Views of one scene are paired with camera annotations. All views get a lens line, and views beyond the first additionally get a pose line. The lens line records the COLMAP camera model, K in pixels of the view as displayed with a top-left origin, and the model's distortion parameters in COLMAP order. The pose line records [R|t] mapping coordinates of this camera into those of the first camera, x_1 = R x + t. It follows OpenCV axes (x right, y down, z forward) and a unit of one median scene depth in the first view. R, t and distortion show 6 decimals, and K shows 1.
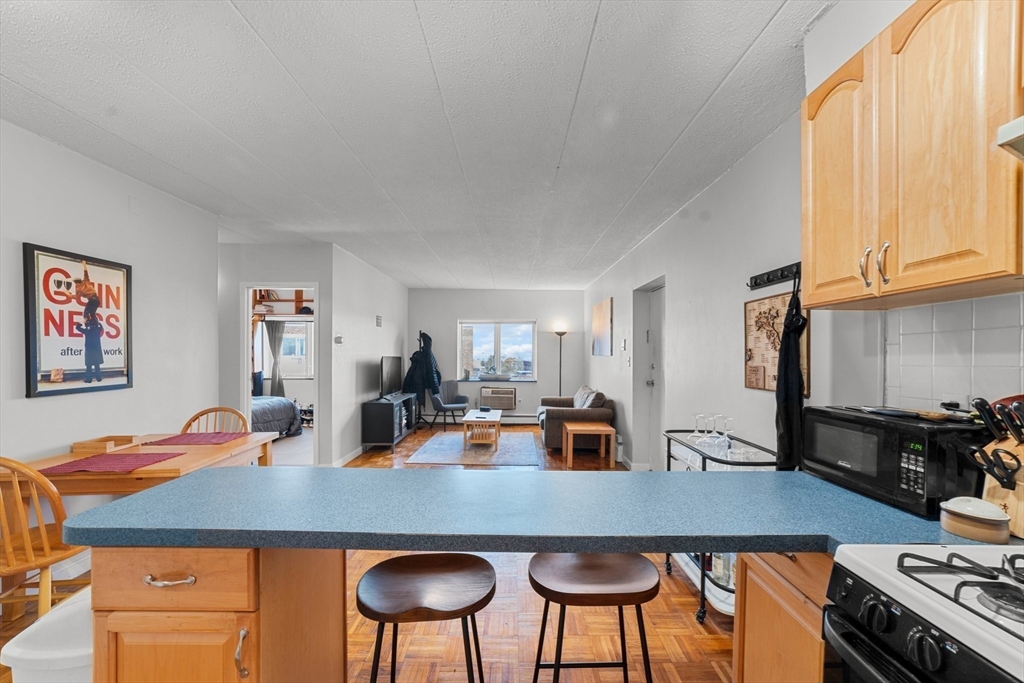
lens RADIAL K [[393.6, 0, 515.3], [0, 393.6, 351.0], [0, 0, 1]] dist [-0.002899, -0.000080]
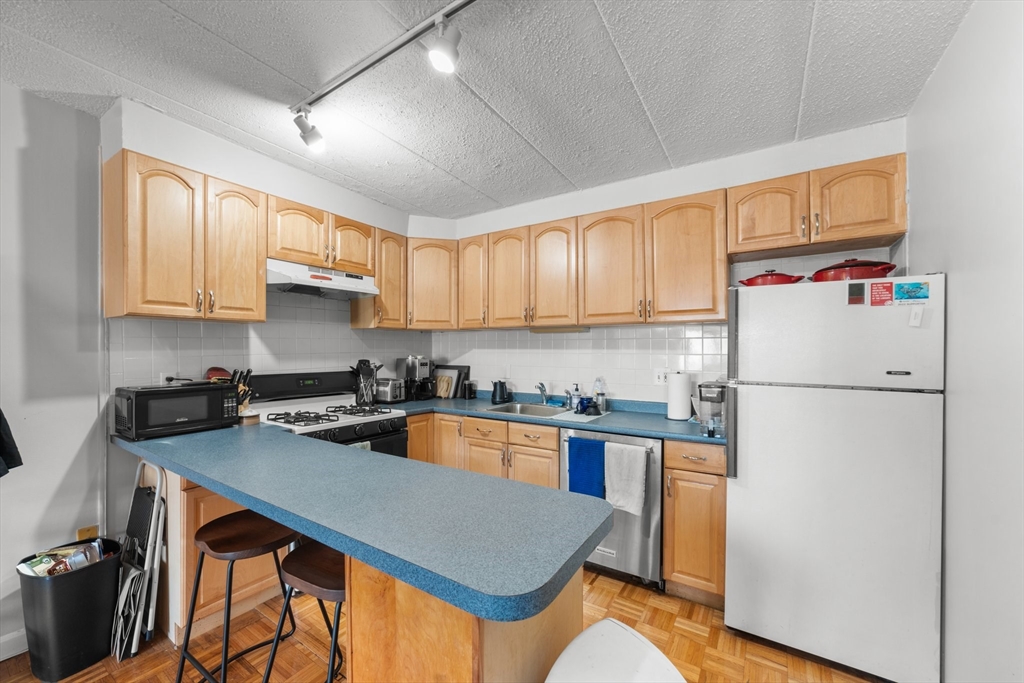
lens RADIAL K [[393.6, 0, 518.2], [0, 393.6, 341.2], [0, 0, 1]] dist [-0.002899, -0.000080]
pose [[-0.840096, 0.006286, 0.542401, -0.614739], [-0.007853, 0.999687, -0.023749, -0.002585], [-0.542381, -0.024211, -0.839784, 0.835484]]
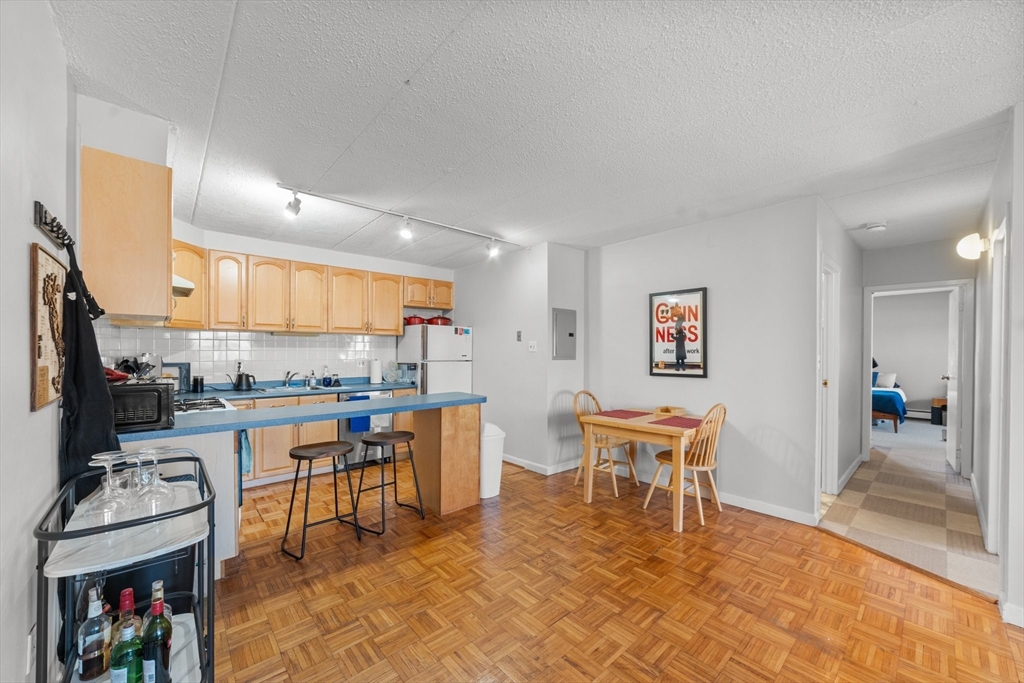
lens RADIAL K [[393.6, 0, 522.2], [0, 393.6, 350.6], [0, 0, 1]] dist [-0.002899, -0.000080]
pose [[-0.751505, -0.008184, -0.659677, 0.427615], [-0.004958, 0.999965, -0.006758, 0.013877], [0.659709, -0.001808, -0.751519, 1.807944]]
